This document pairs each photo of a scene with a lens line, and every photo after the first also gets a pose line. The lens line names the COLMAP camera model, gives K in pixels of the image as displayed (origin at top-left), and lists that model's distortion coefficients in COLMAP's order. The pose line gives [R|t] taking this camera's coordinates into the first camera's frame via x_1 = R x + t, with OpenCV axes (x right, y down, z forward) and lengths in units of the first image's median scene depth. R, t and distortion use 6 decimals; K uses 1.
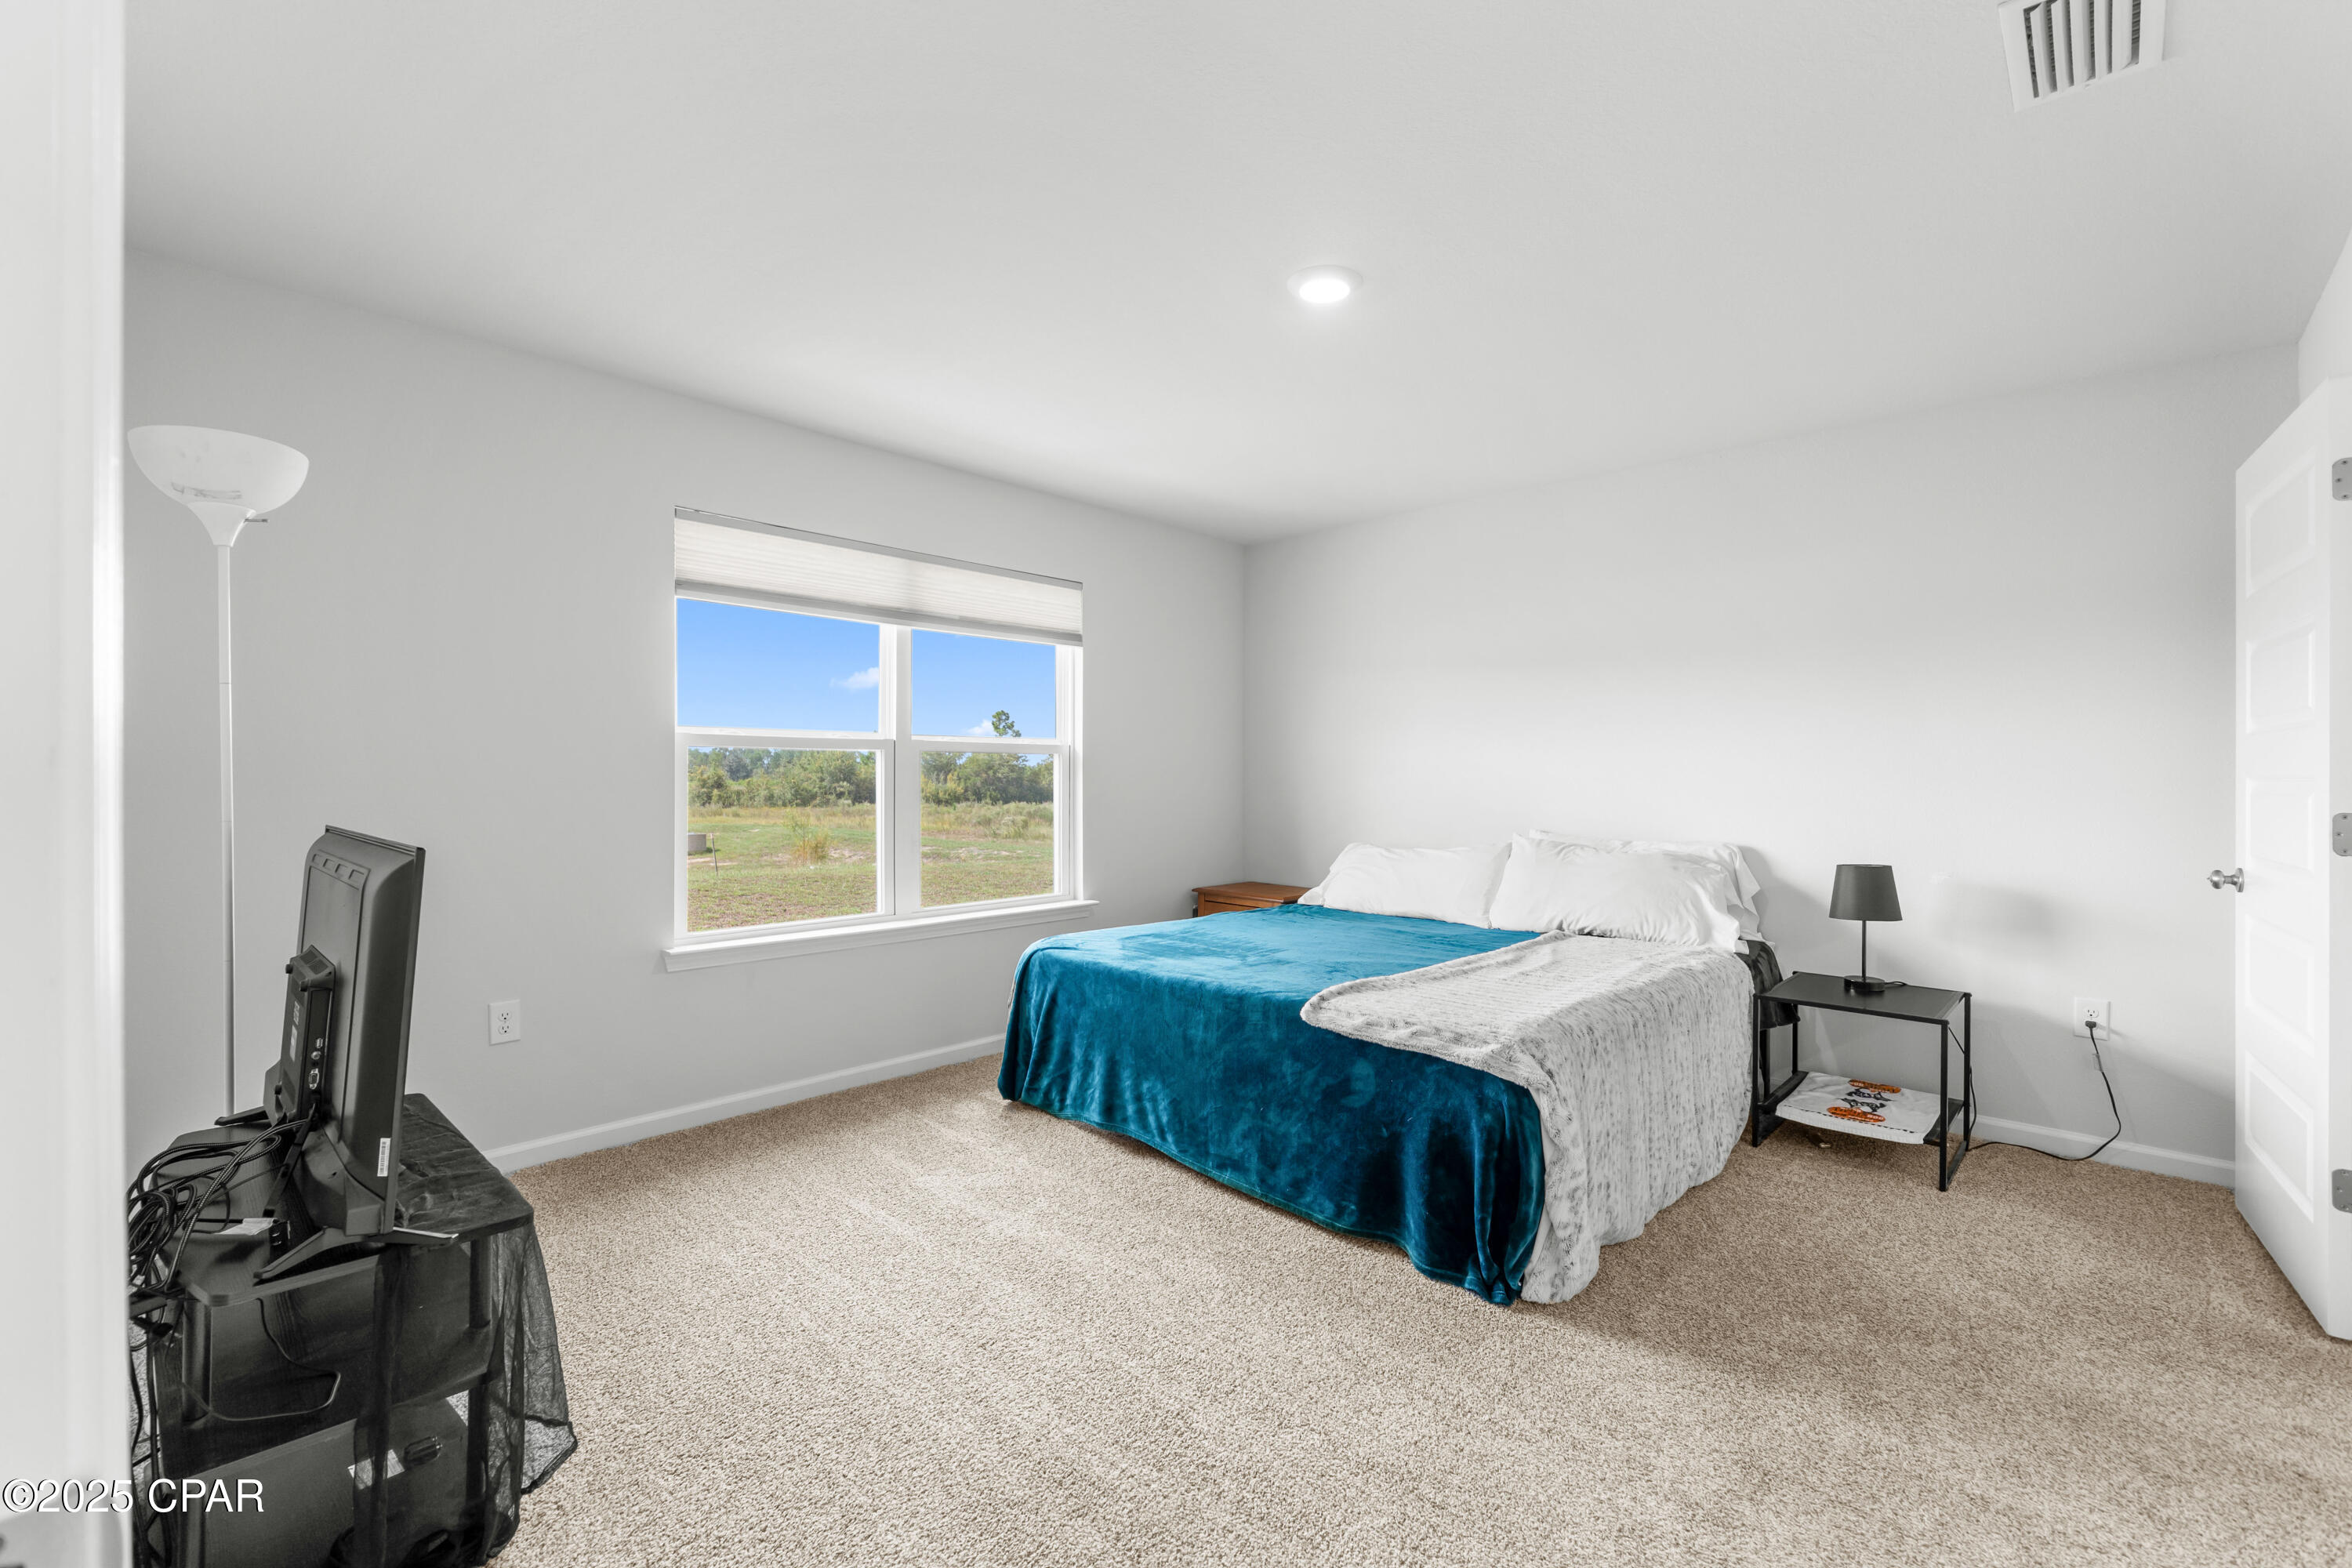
lens RADIAL K [[994.5, 0, 1180.5], [0, 994.5, 778.0], [0, 0, 1]] dist [-0.007282, -0.000072]
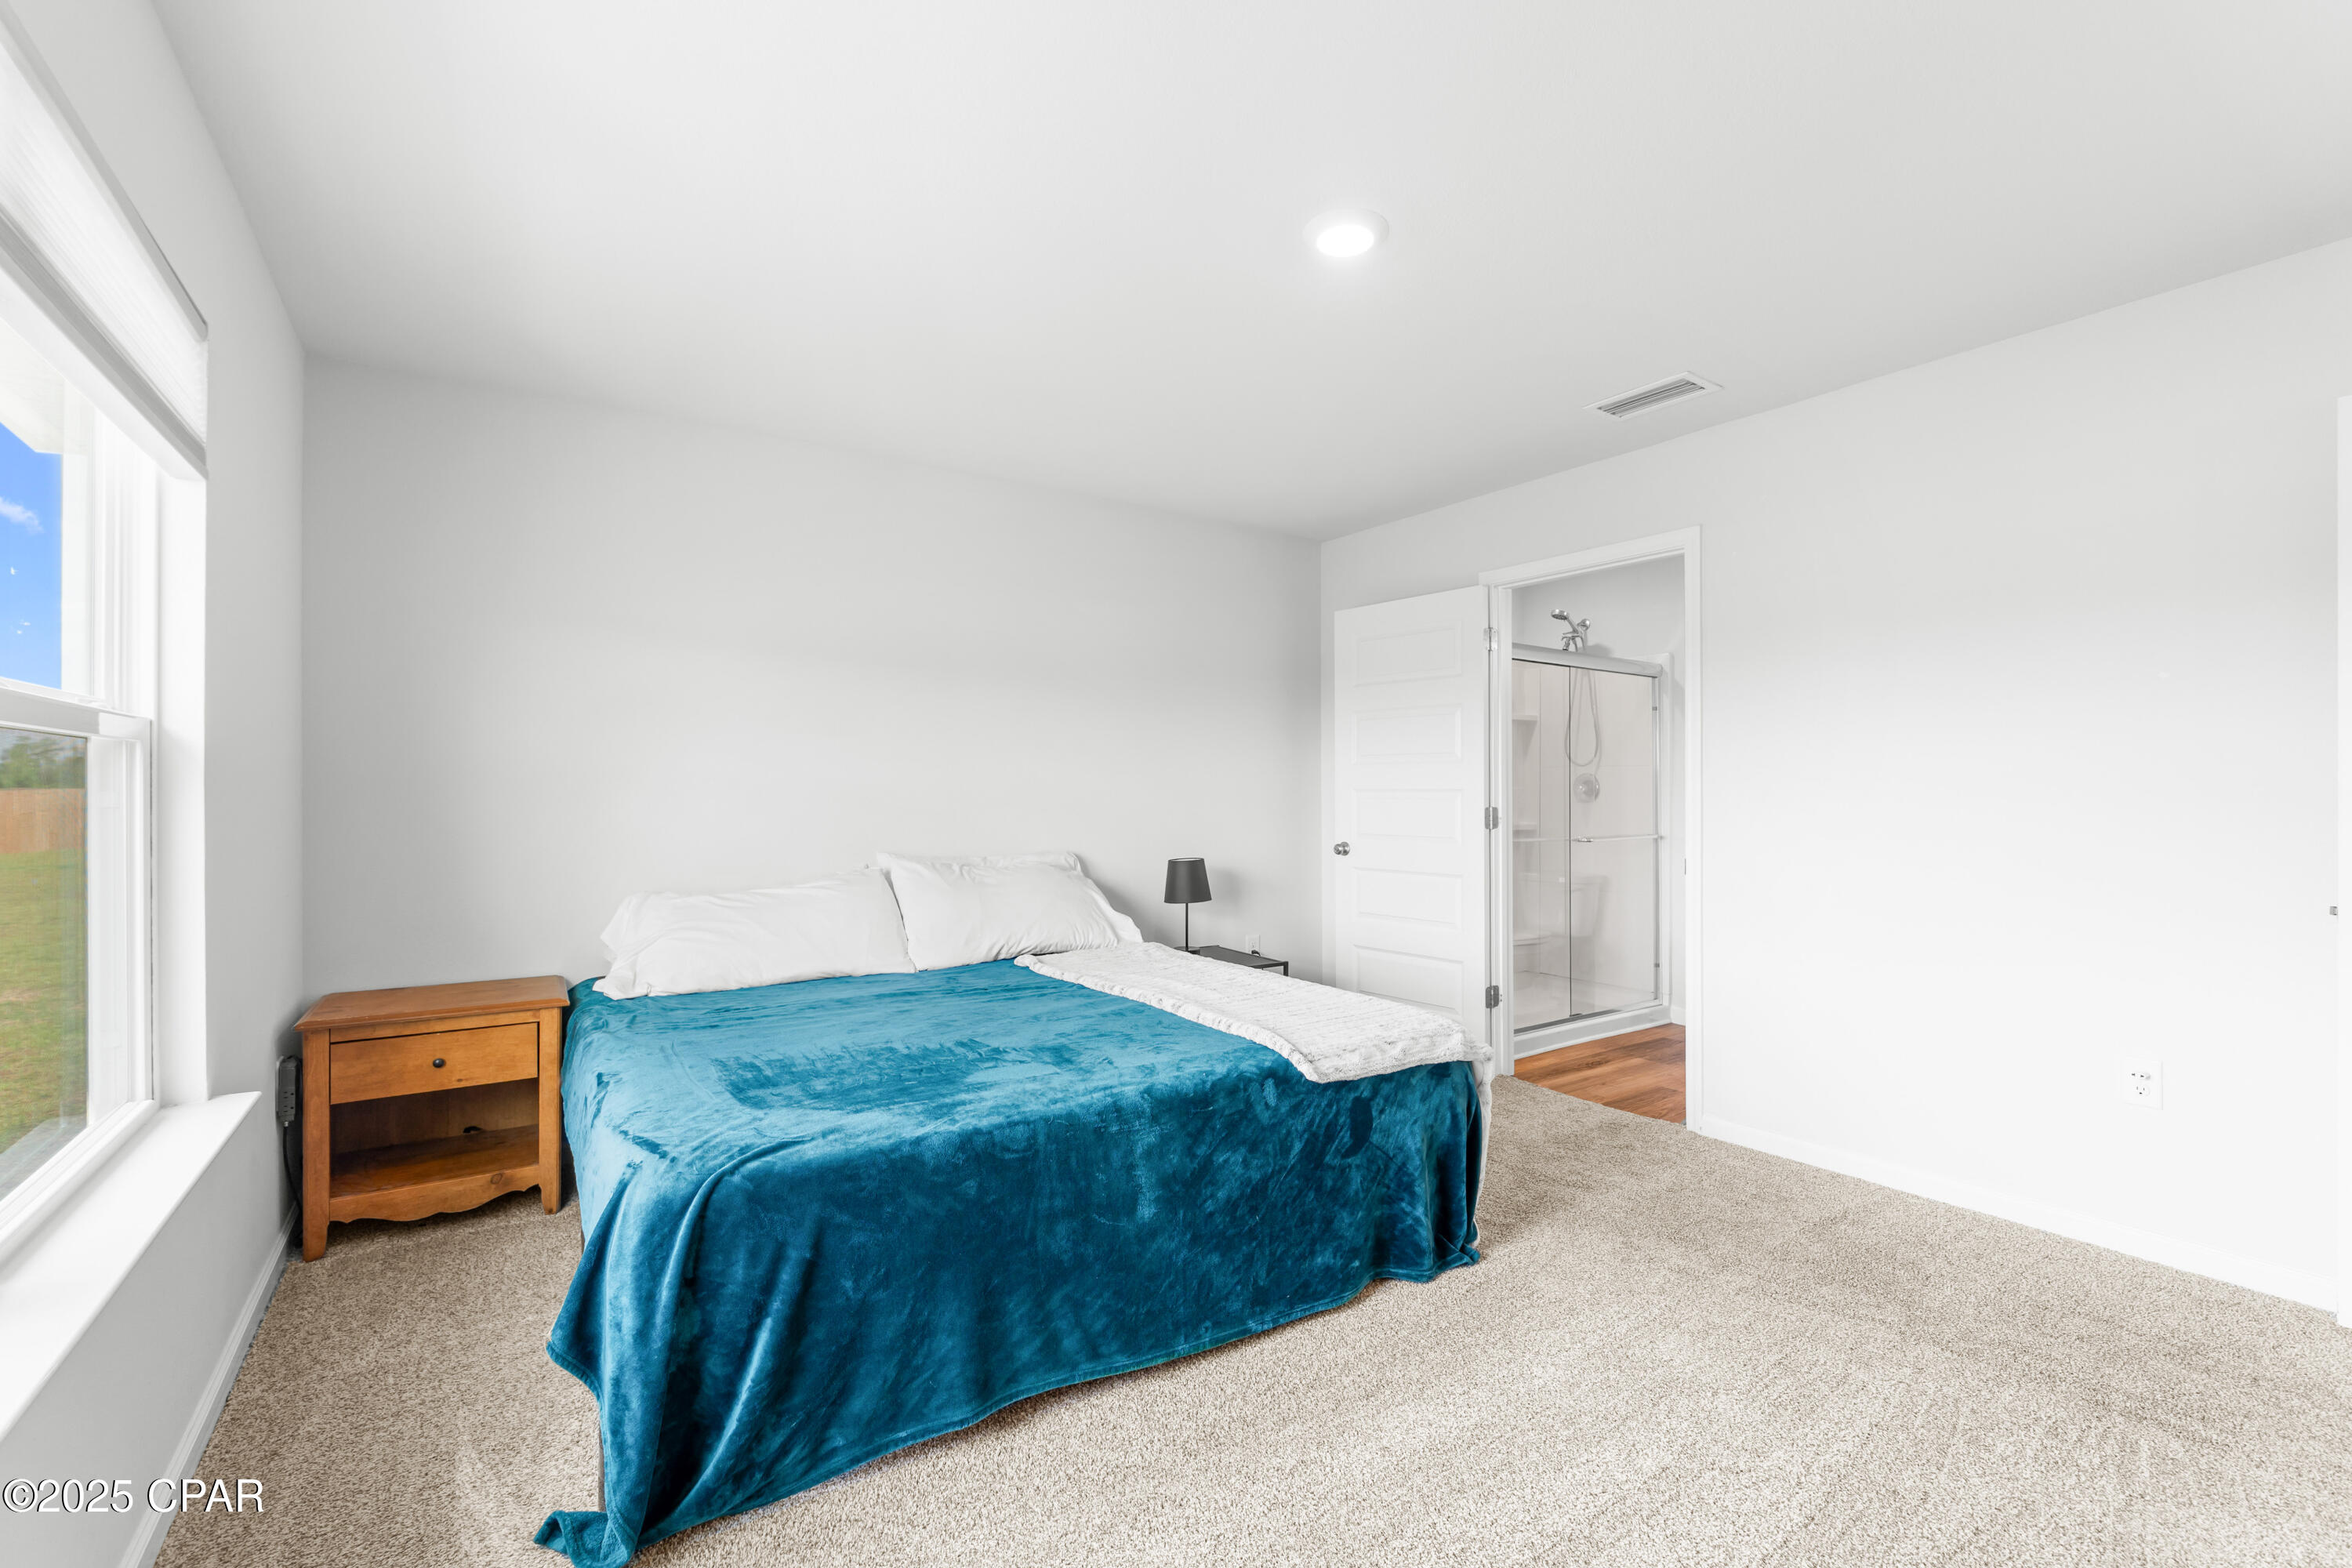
lens RADIAL K [[1020.6, 0, 1143.8], [0, 1020.6, 784.4], [0, 0, 1]] dist [-0.005907, -0.000218]
pose [[0.210043, 0.004973, 0.977680, -0.633250], [0.001154, 0.999985, -0.005335, -0.003262], [-0.977692, 0.002249, 0.210034, 0.802867]]
